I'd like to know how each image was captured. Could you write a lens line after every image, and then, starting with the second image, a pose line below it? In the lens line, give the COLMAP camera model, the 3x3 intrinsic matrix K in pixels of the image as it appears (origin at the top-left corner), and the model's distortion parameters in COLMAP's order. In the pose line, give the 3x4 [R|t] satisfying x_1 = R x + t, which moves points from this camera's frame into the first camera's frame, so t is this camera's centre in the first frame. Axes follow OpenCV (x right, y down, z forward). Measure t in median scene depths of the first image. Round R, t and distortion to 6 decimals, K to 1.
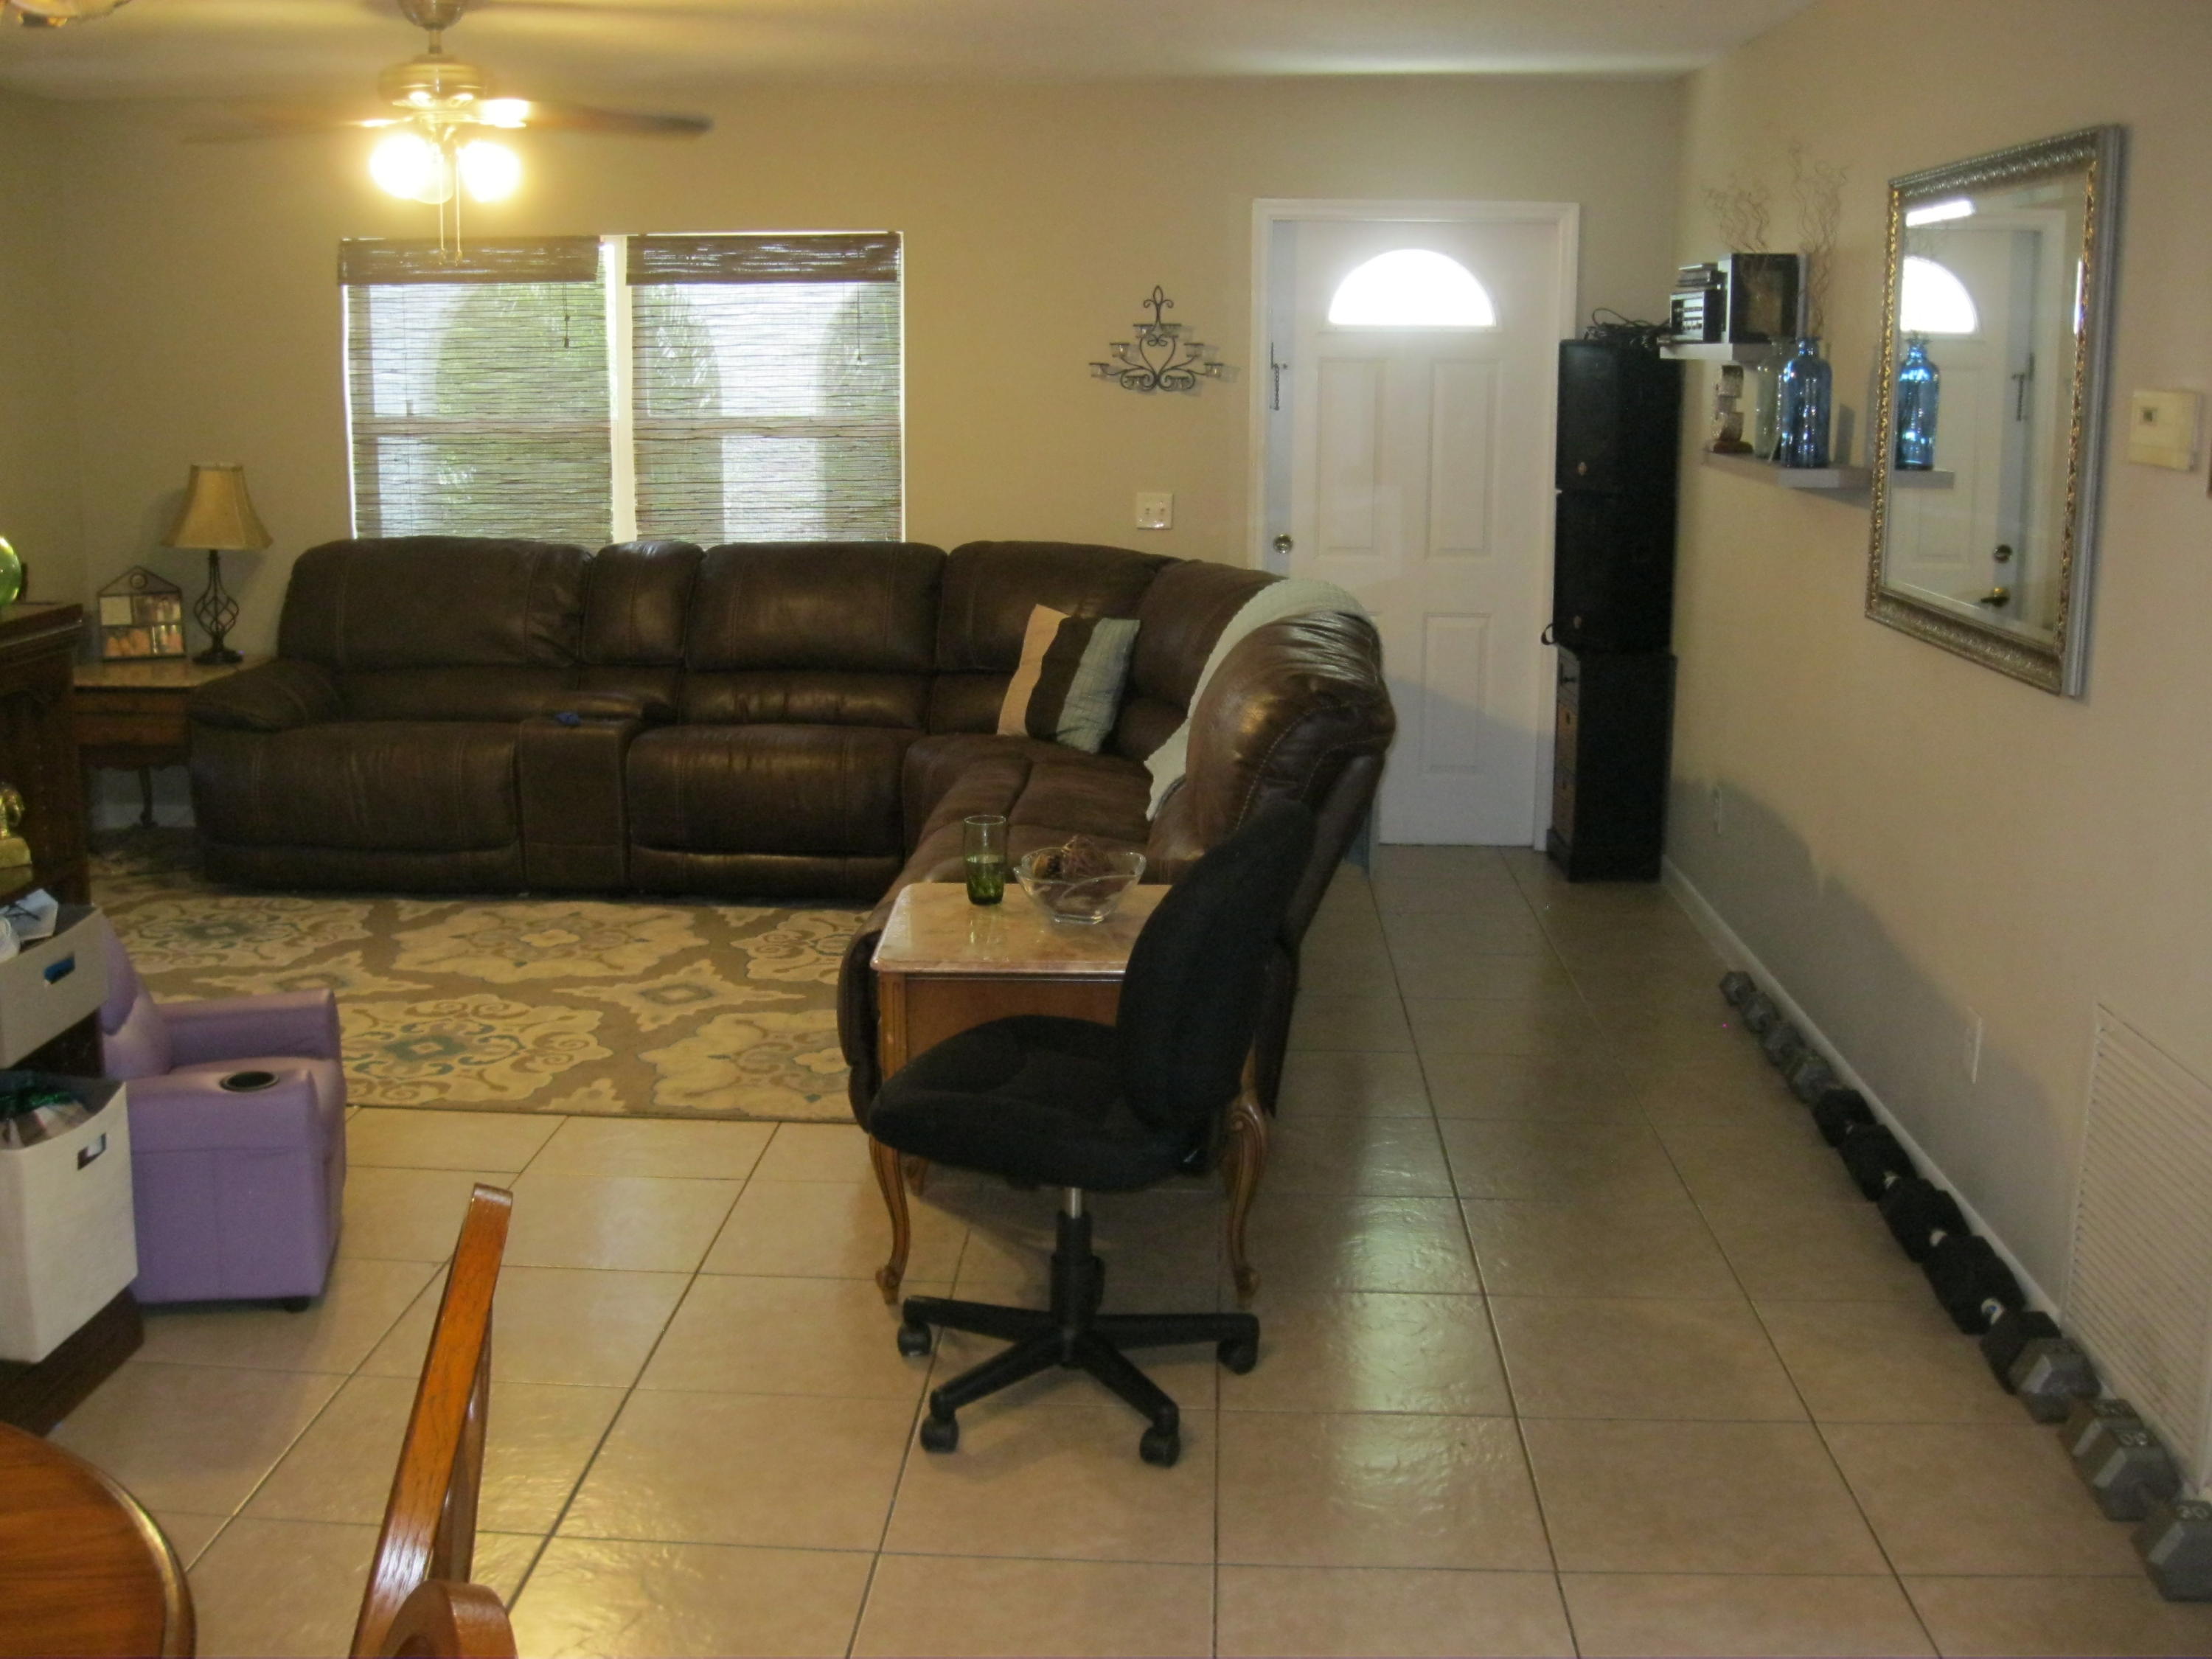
lens RADIAL K [[2270.0, 0, 1091.9], [0, 2270.0, 812.2], [0, 0, 1]] dist [-0.103678, 0.000000]
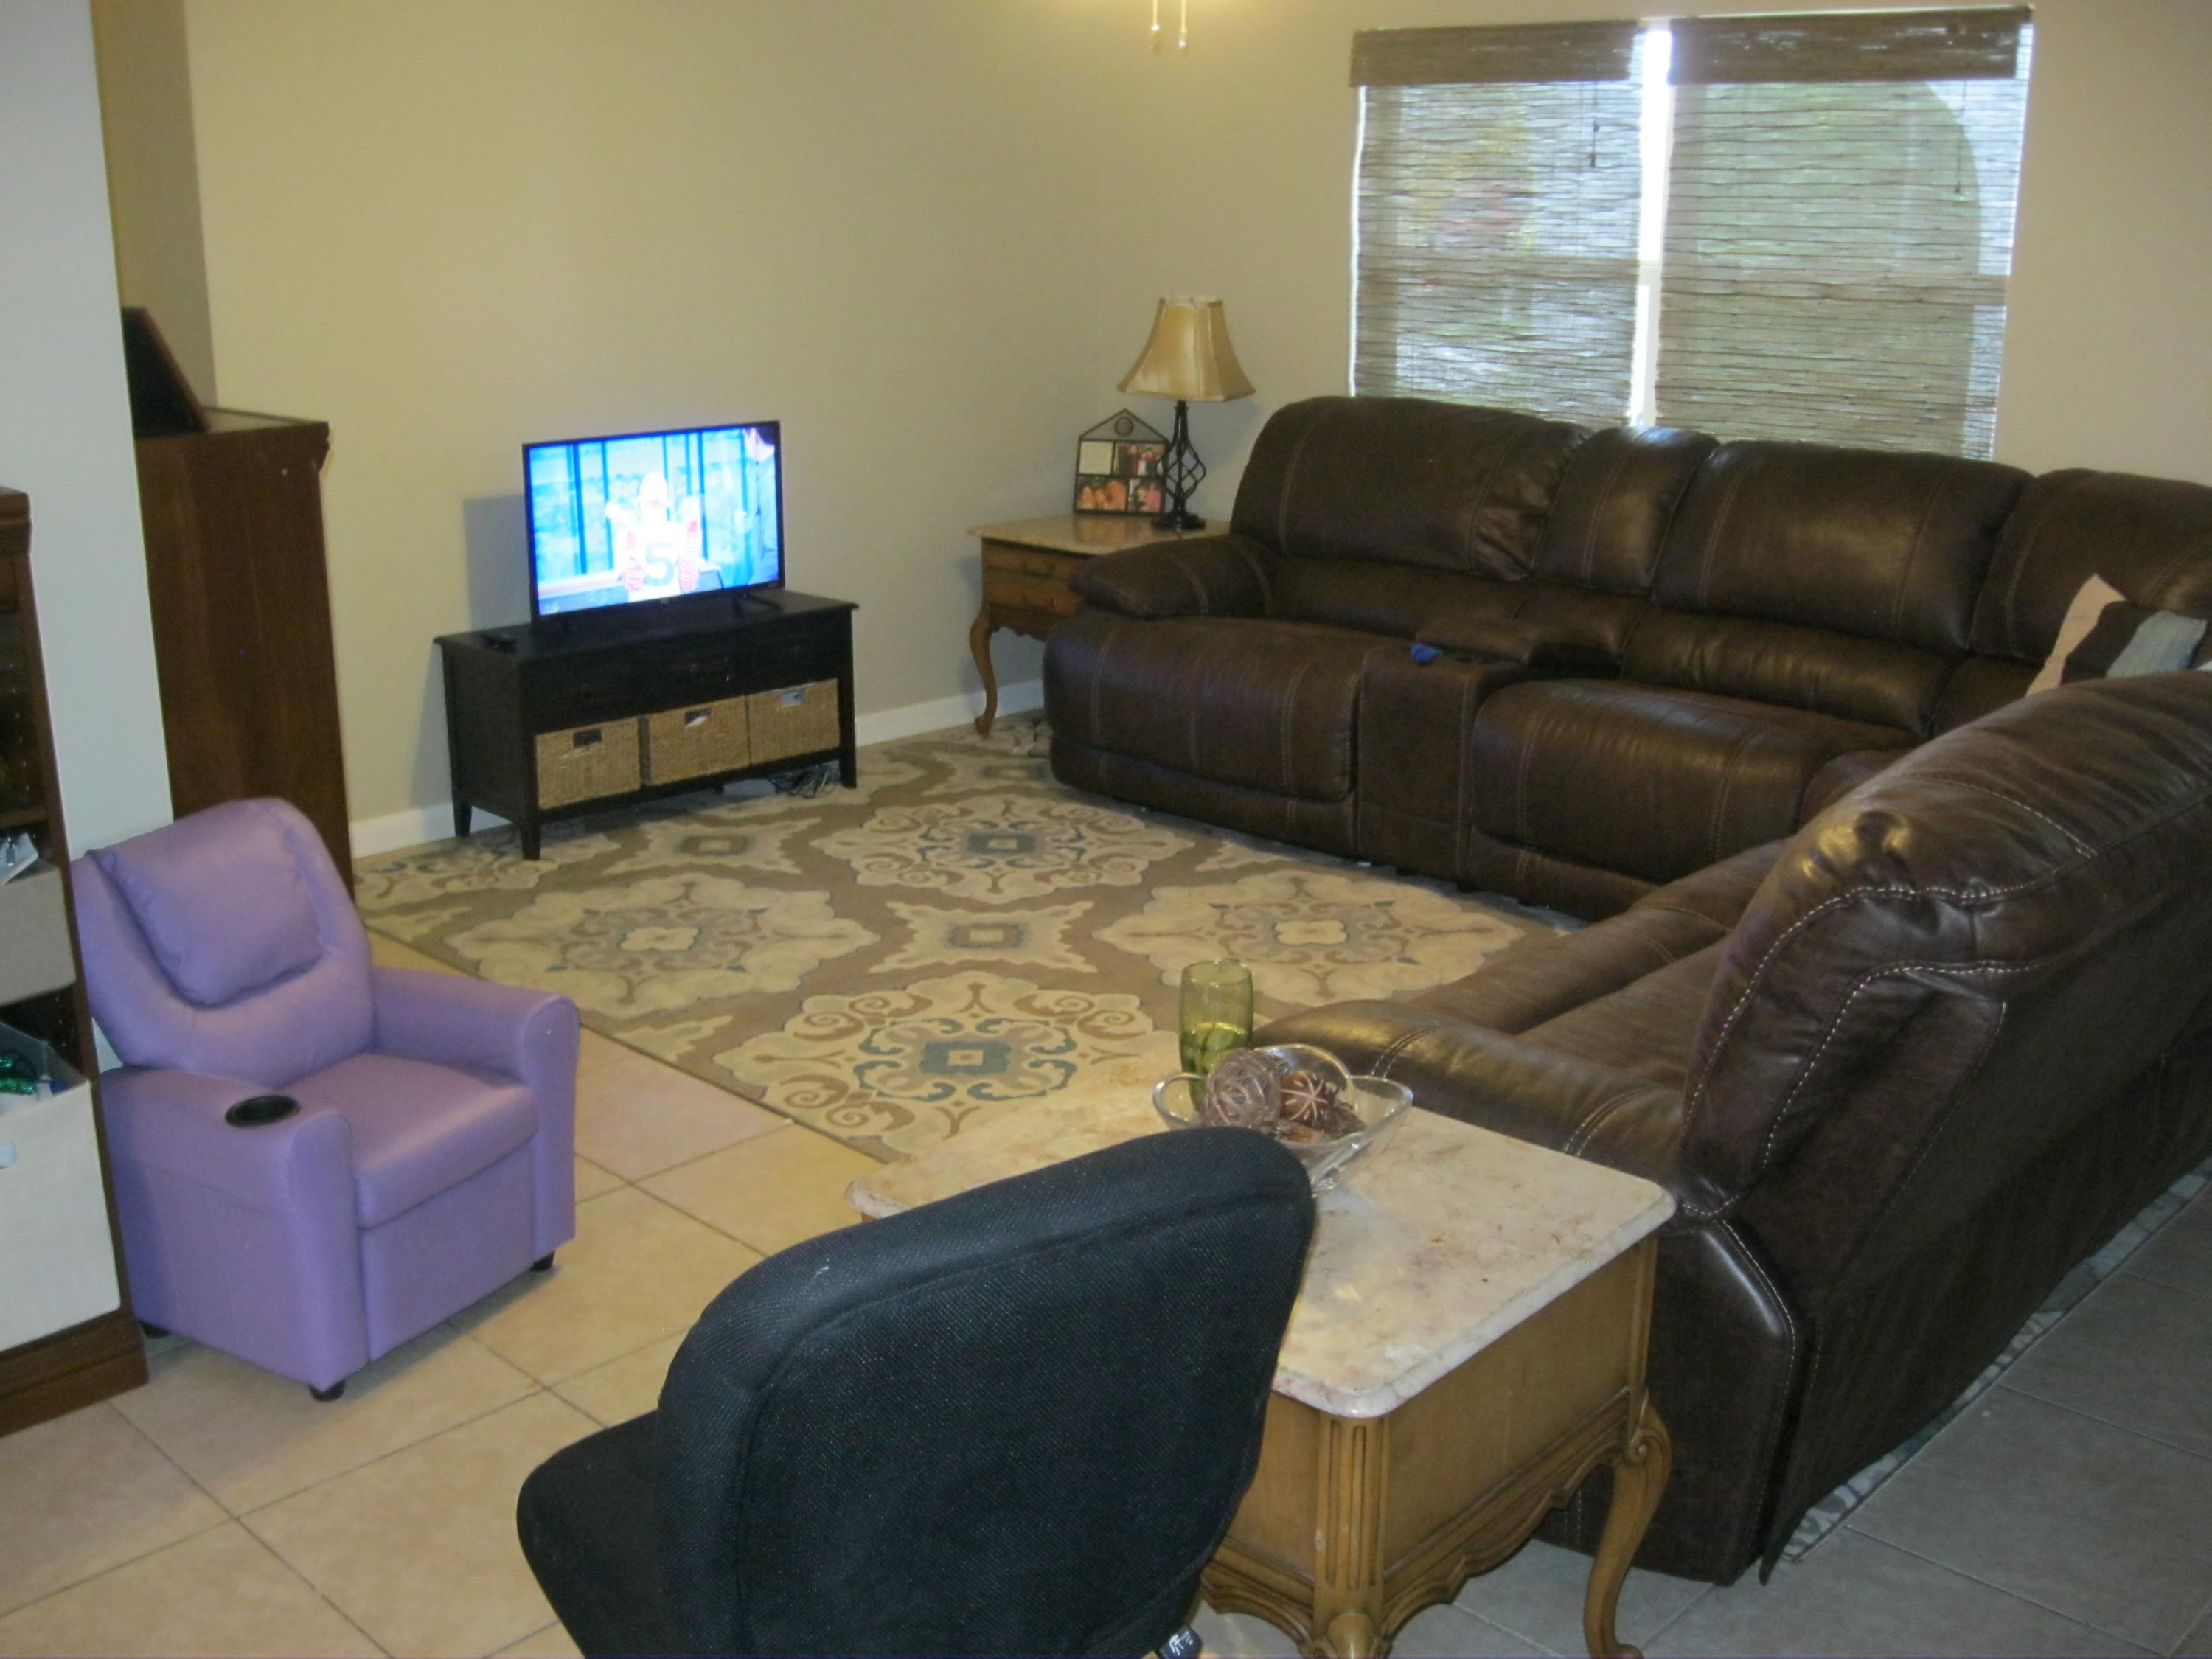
lens RADIAL K [[2270.0, 0, 1099.9], [0, 2270.0, 849.5], [0, 0, 1]] dist [-0.103678, 0.000000]
pose [[0.758953, 0.184236, -0.624538, 0.162755], [-0.130628, 0.982718, 0.131156, -0.056481], [0.637908, -0.017959, 0.769903, 0.303716]]
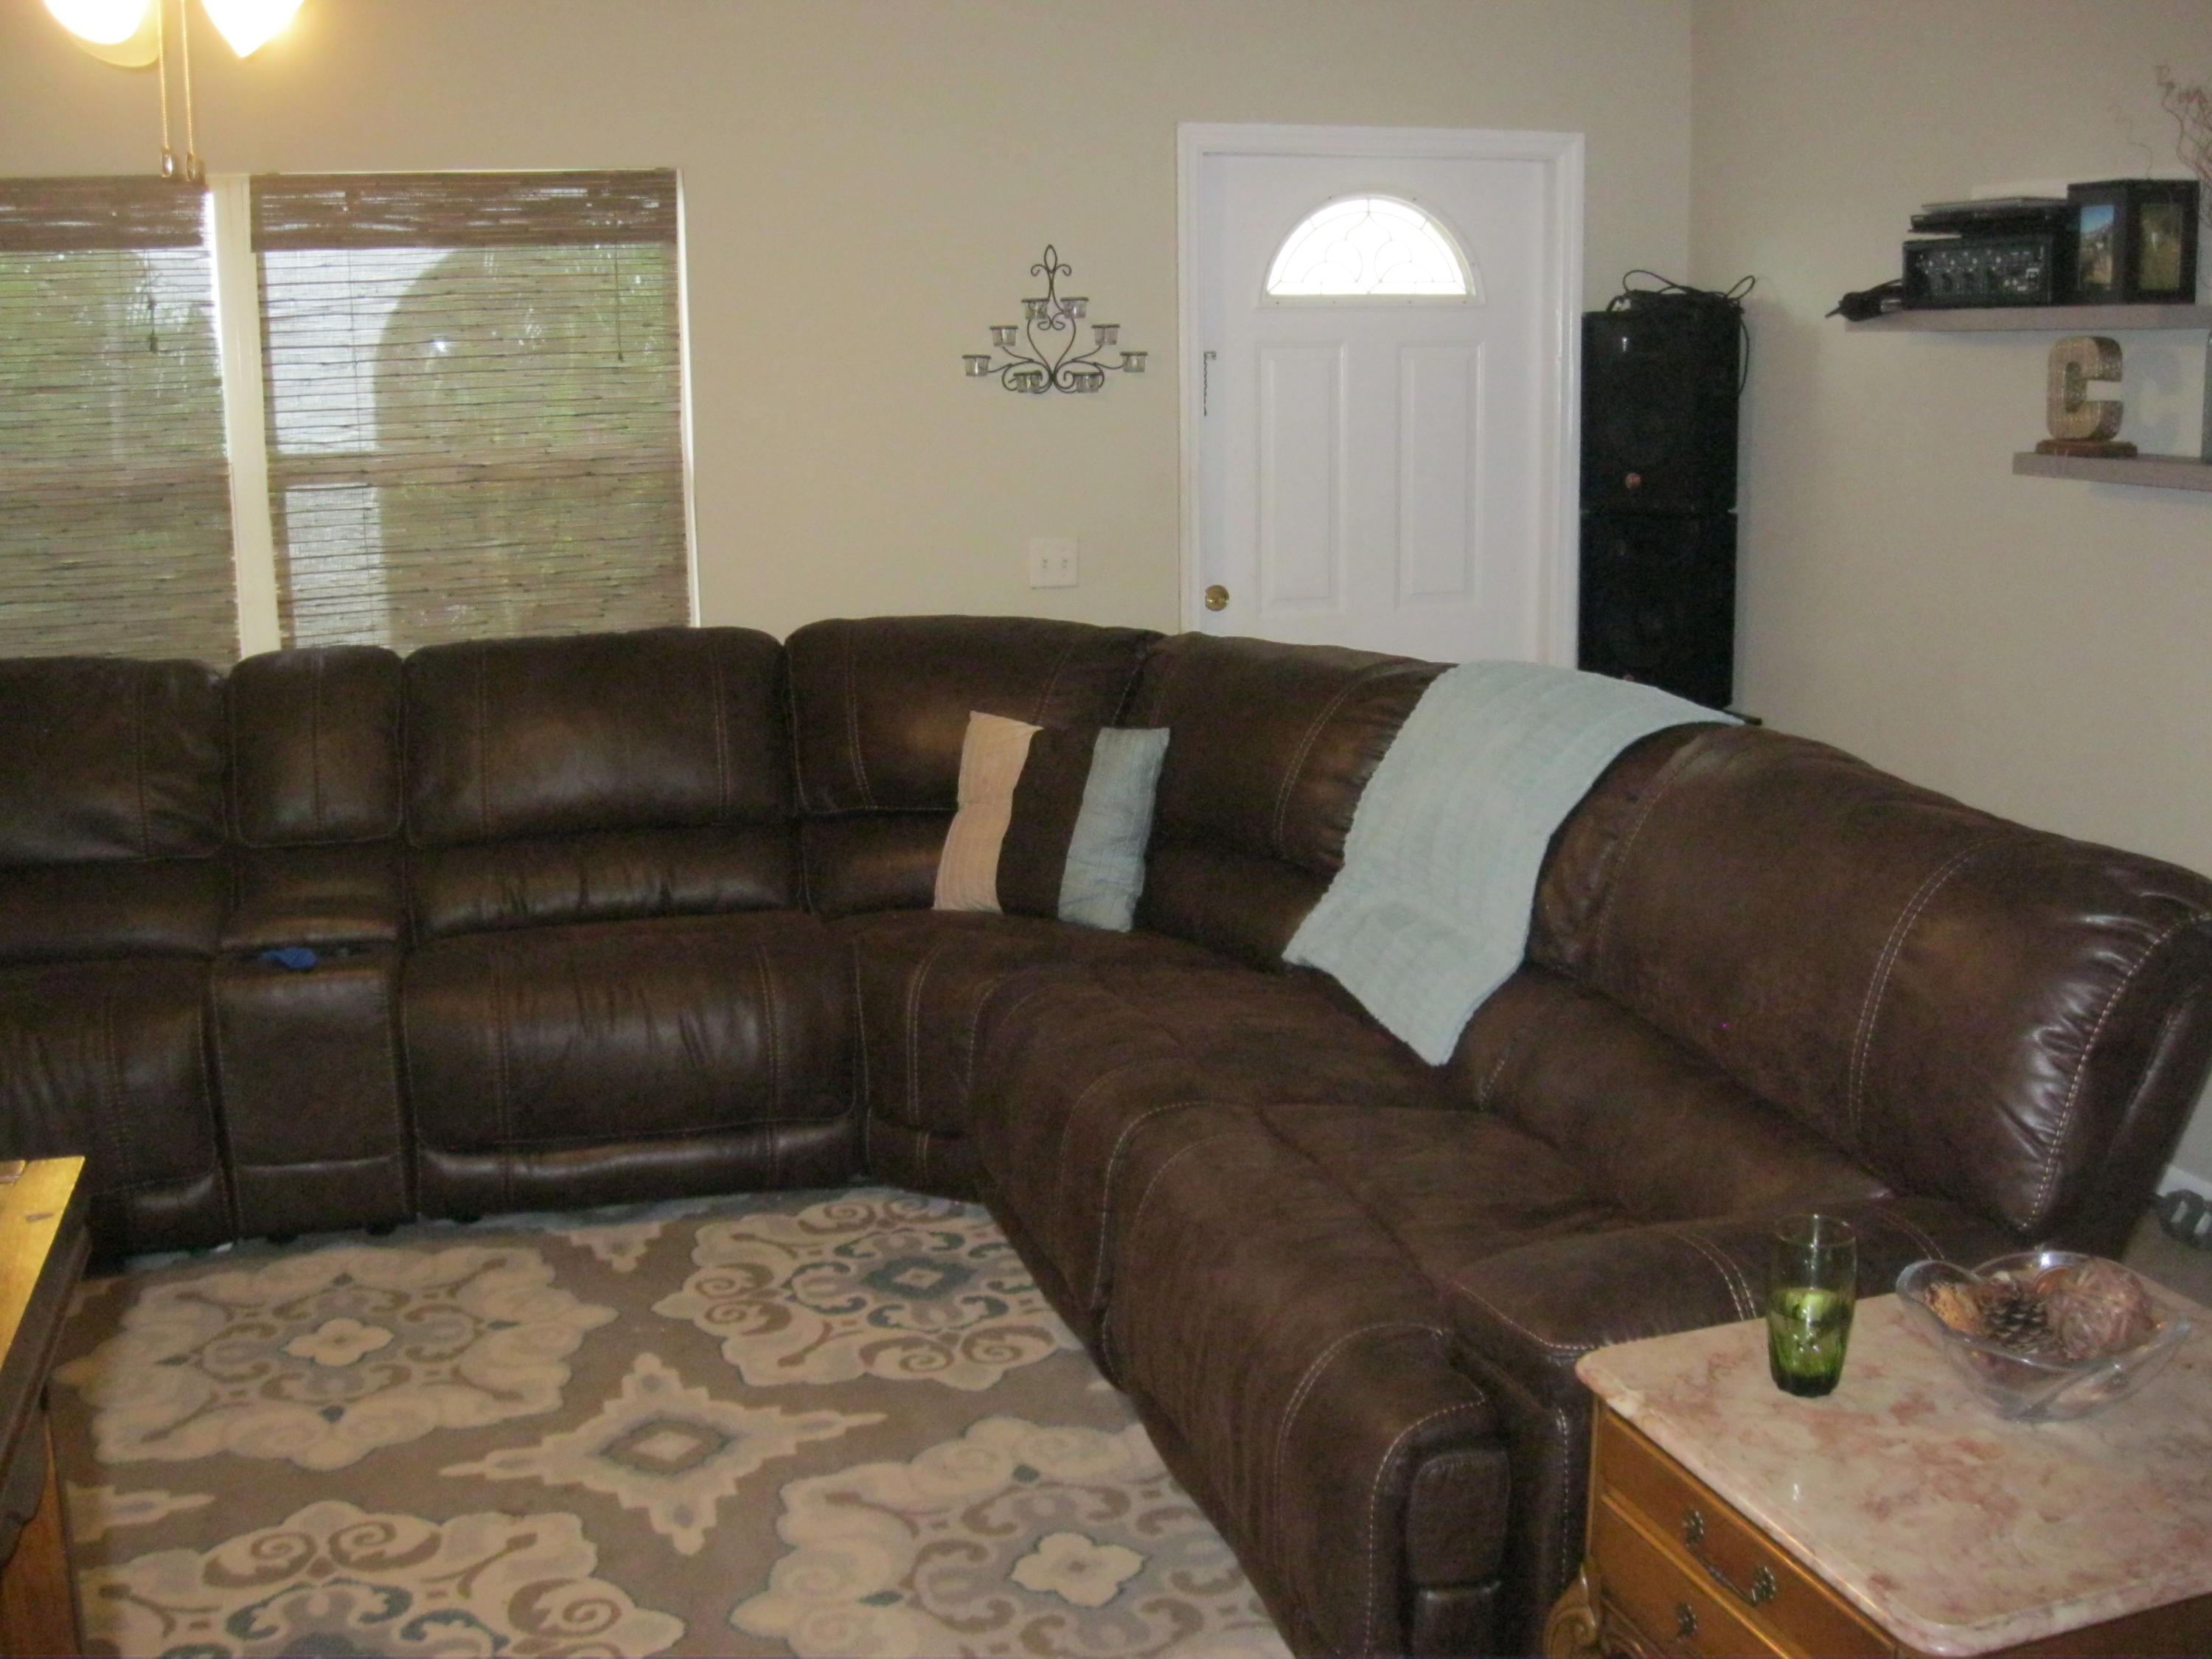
lens RADIAL K [[2270.0, 0, 1084.8], [0, 2270.0, 812.3], [0, 0, 1]] dist [-0.103678, 0.000000]
pose [[0.943904, -0.083383, 0.319520, -0.199897], [0.084942, 0.996345, 0.009080, -0.061495], [-0.319109, 0.018570, 0.947536, 0.330242]]
